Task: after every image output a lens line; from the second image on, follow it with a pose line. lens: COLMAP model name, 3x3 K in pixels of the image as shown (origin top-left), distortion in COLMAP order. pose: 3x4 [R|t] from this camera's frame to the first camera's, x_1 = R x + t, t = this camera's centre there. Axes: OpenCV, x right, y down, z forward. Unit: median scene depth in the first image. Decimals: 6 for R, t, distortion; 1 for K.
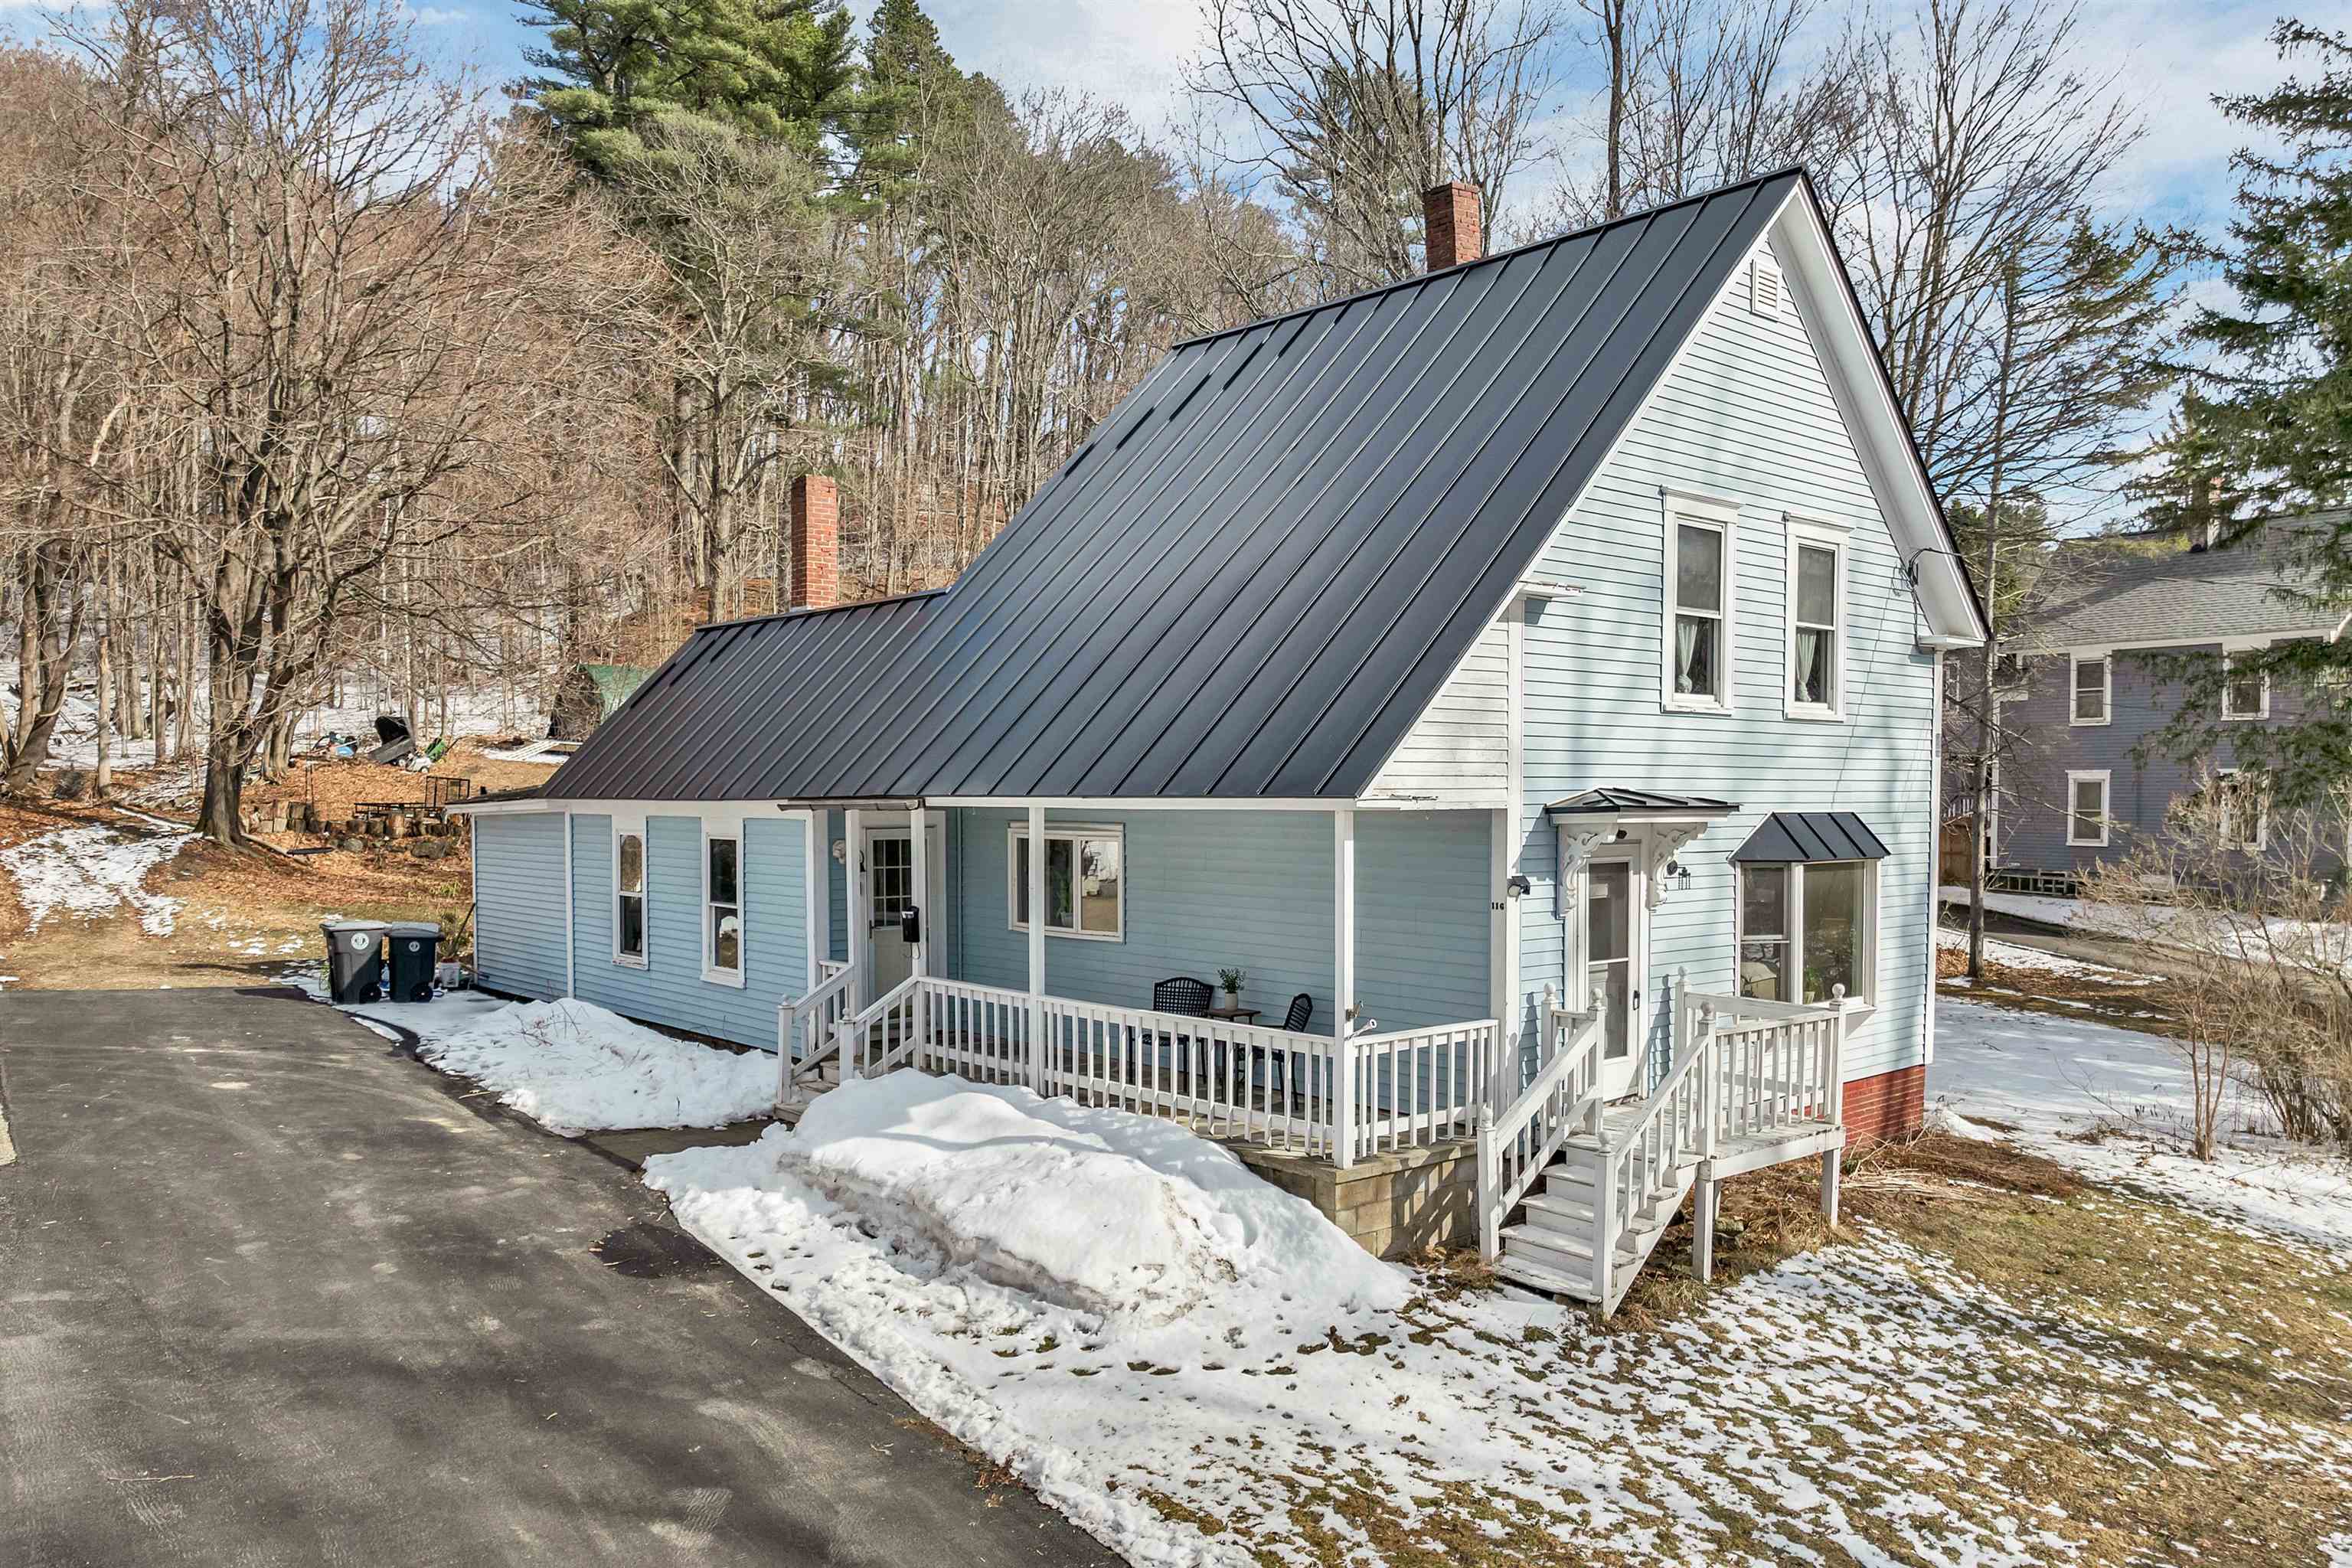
lens RADIAL K [[1707.6, 0, 1269.0], [0, 1707.6, 842.5], [0, 0, 1]] dist [-0.036410, 0.009529]
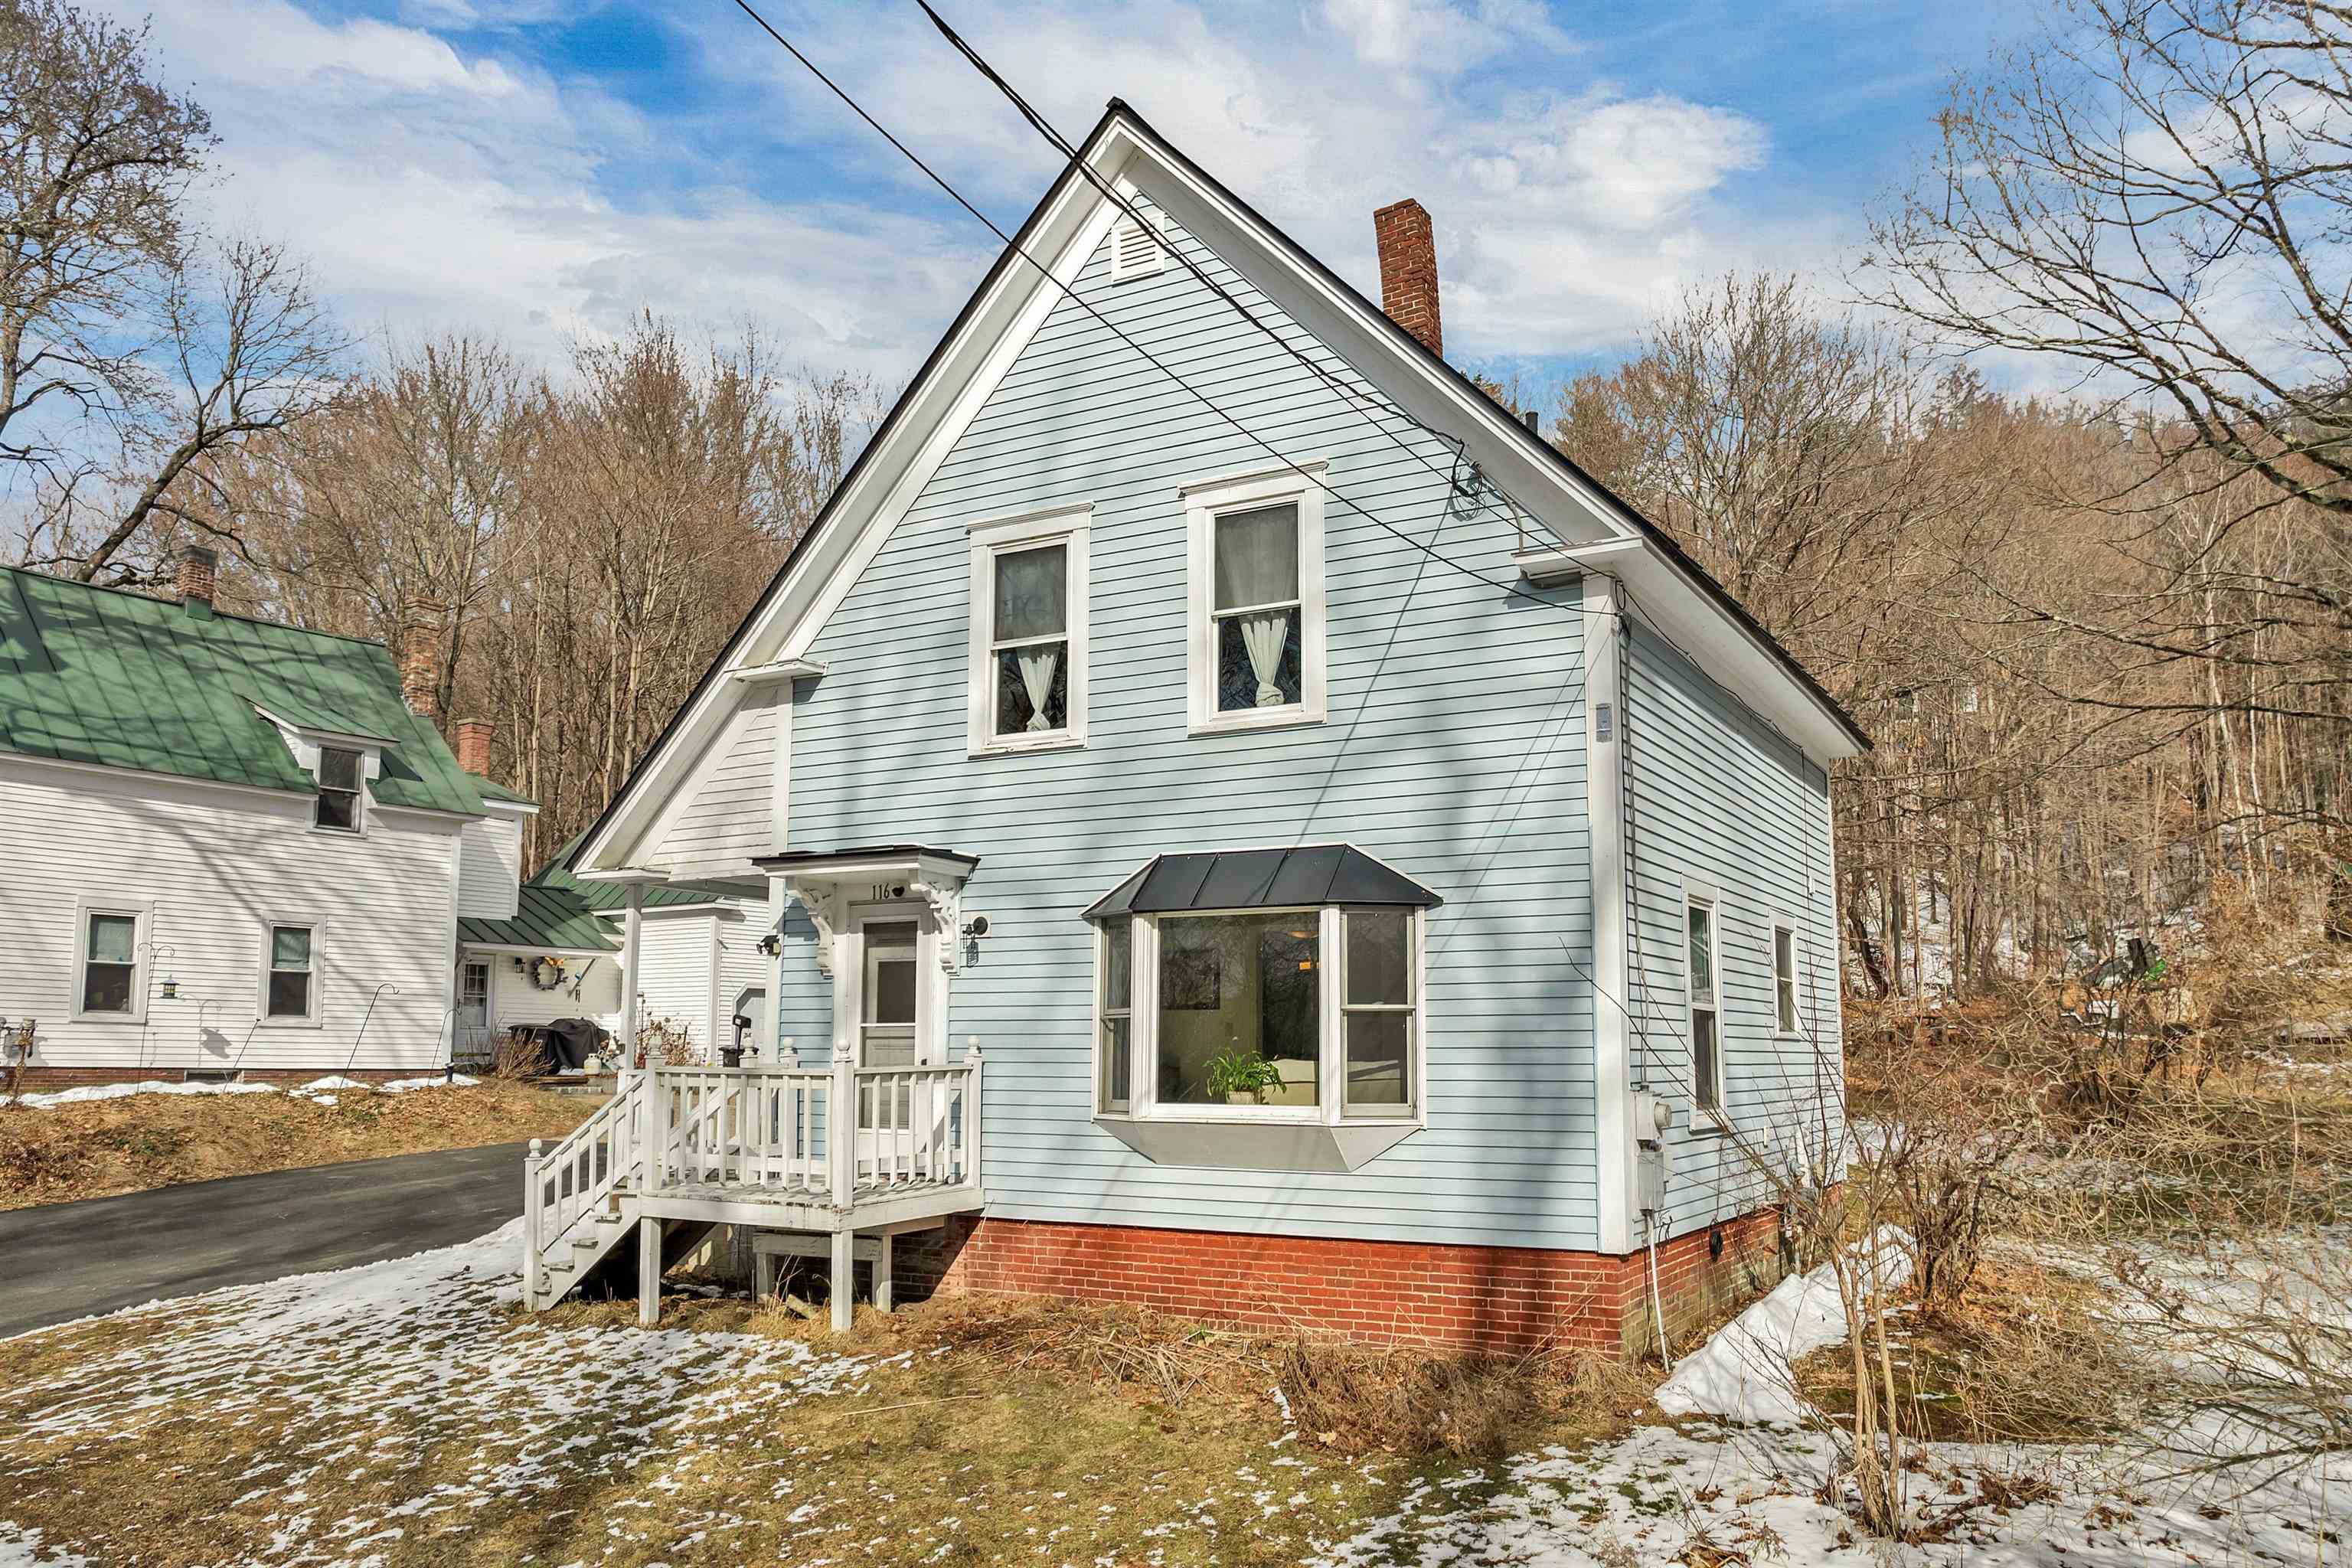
lens RADIAL K [[1707.6, 0, 1269.0], [0, 1707.6, 842.5], [0, 0, 1]] dist [-0.036410, 0.009529]
pose [[0.332333, -0.123312, -0.935066, 1.468280], [-0.033976, 0.989208, -0.142527, 0.121199], [0.942550, 0.079137, 0.324557, 1.101542]]
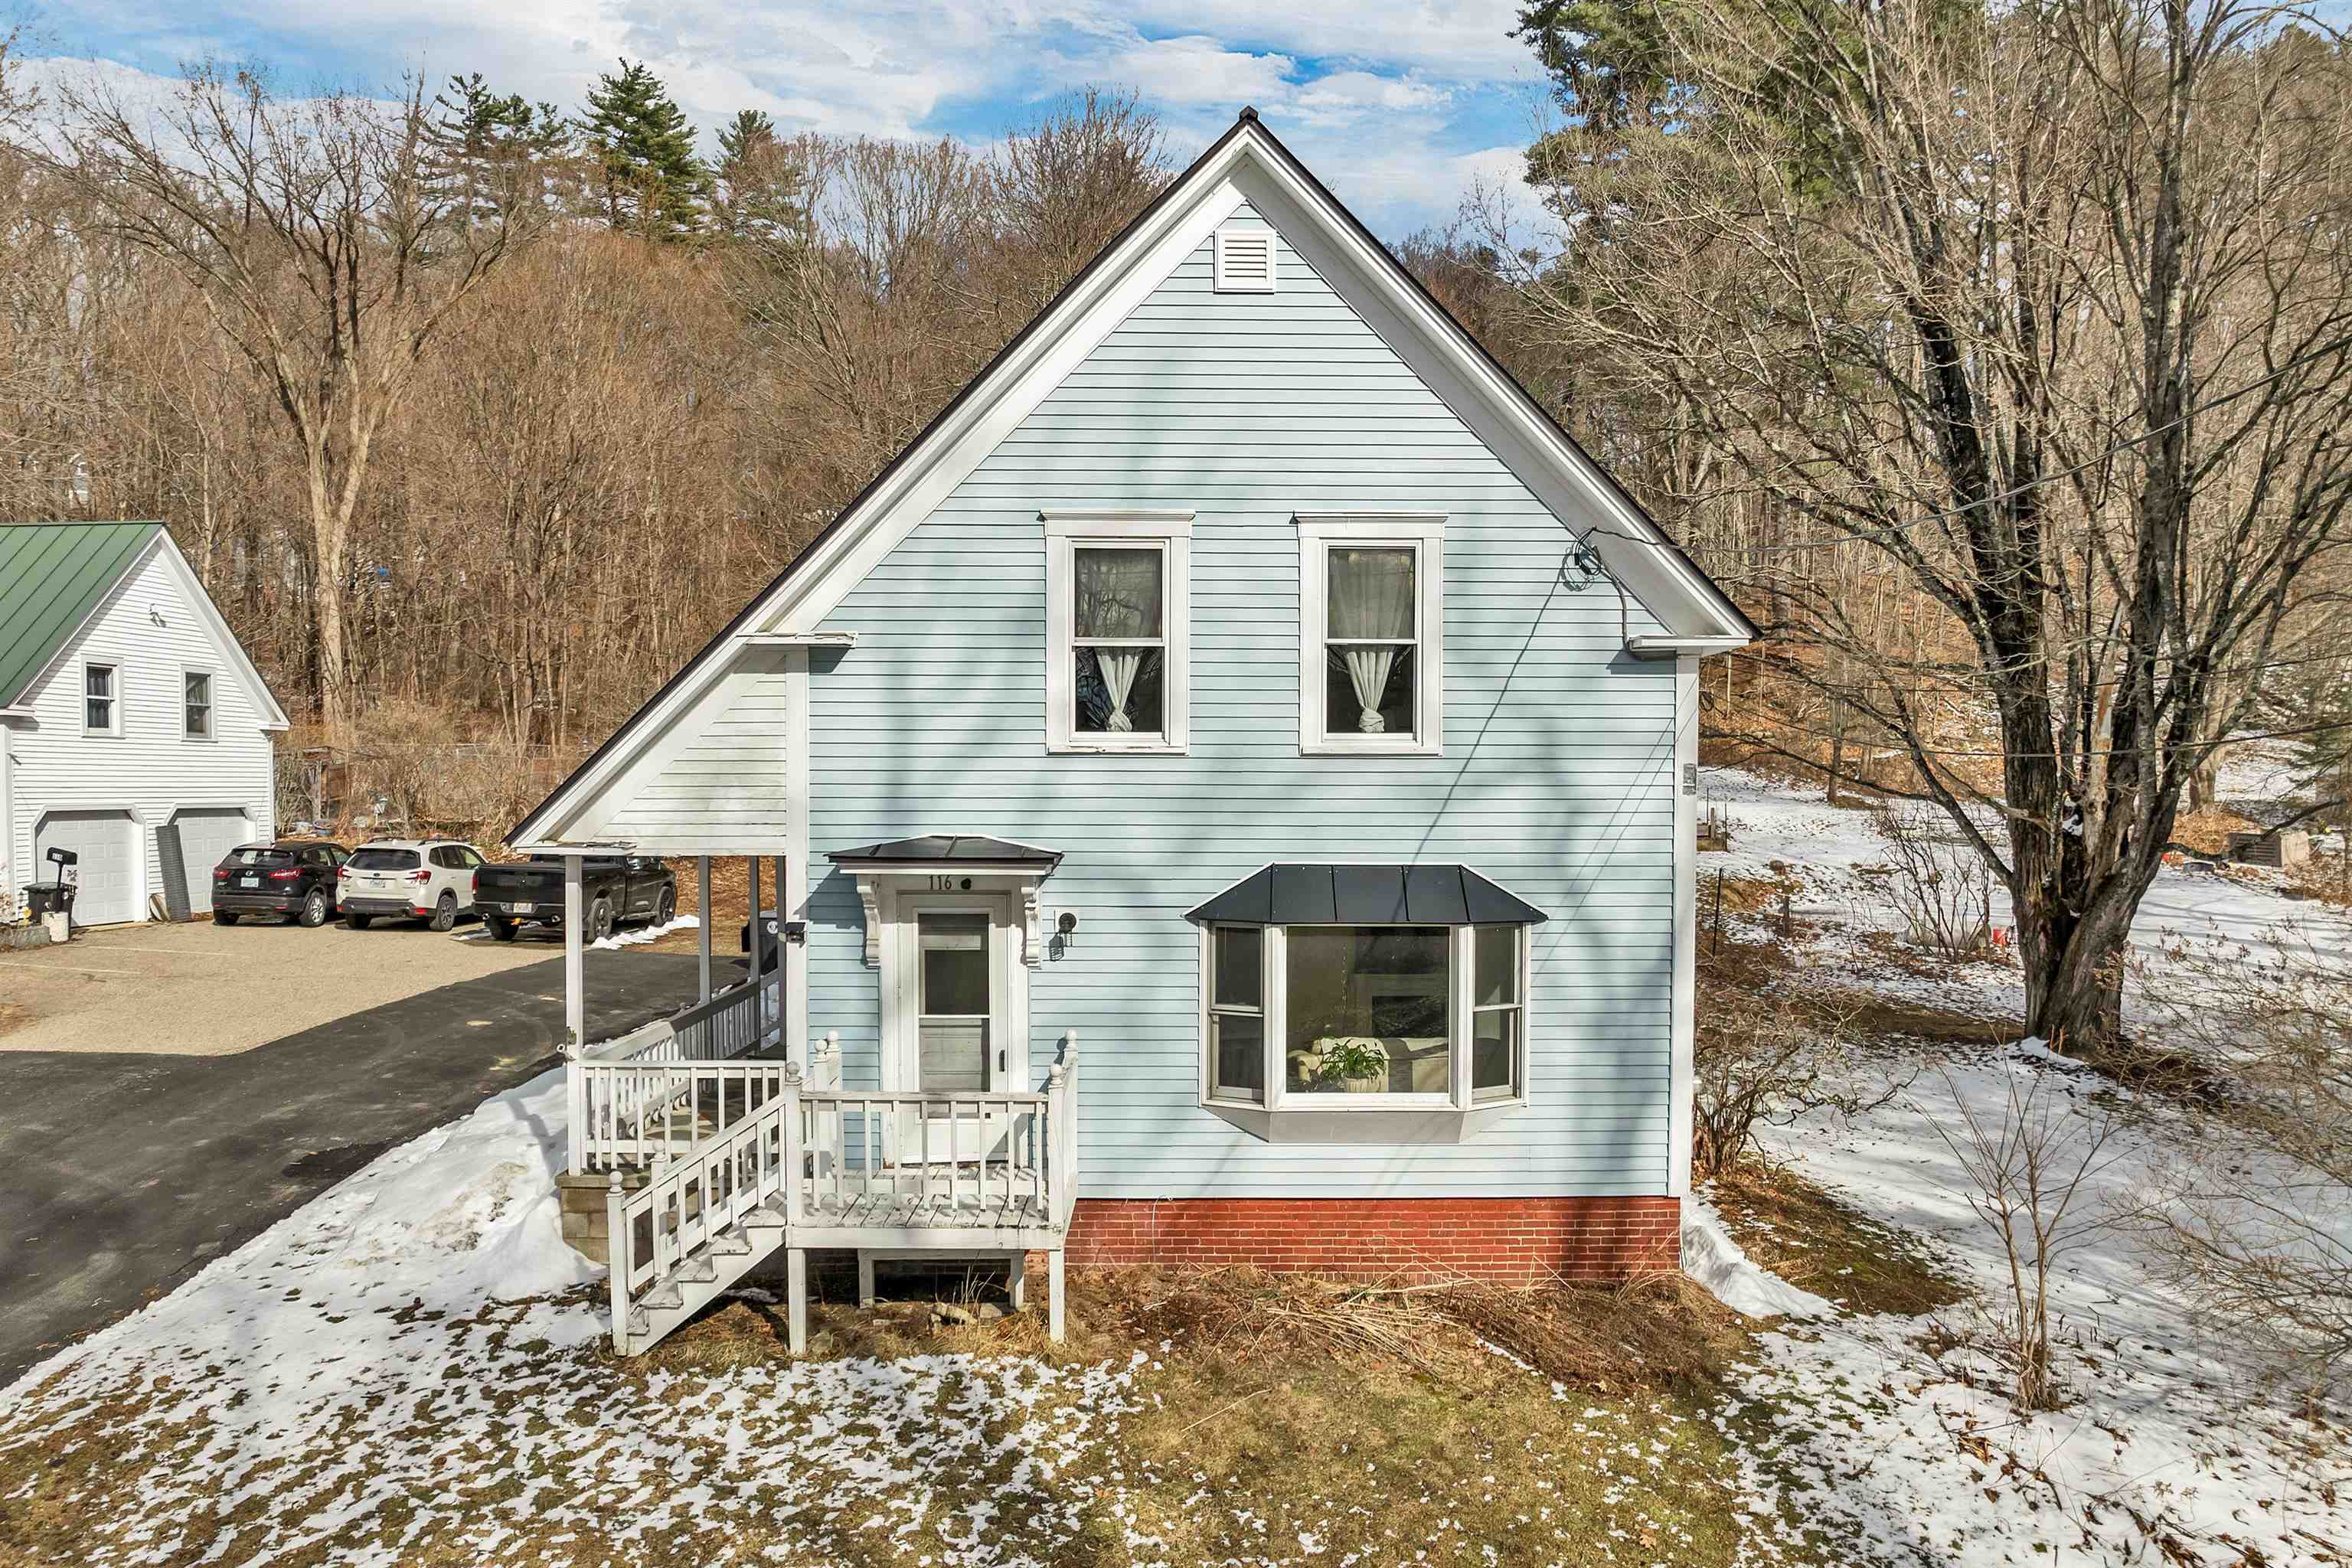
lens RADIAL K [[1707.6, 0, 1269.0], [0, 1707.6, 842.5], [0, 0, 1]] dist [-0.036410, 0.009529]
pose [[0.754070, 0.017517, -0.656560, 1.195071], [-0.024789, 0.999691, -0.001798, -0.038308], [0.656326, 0.017632, 0.754272, 0.490325]]
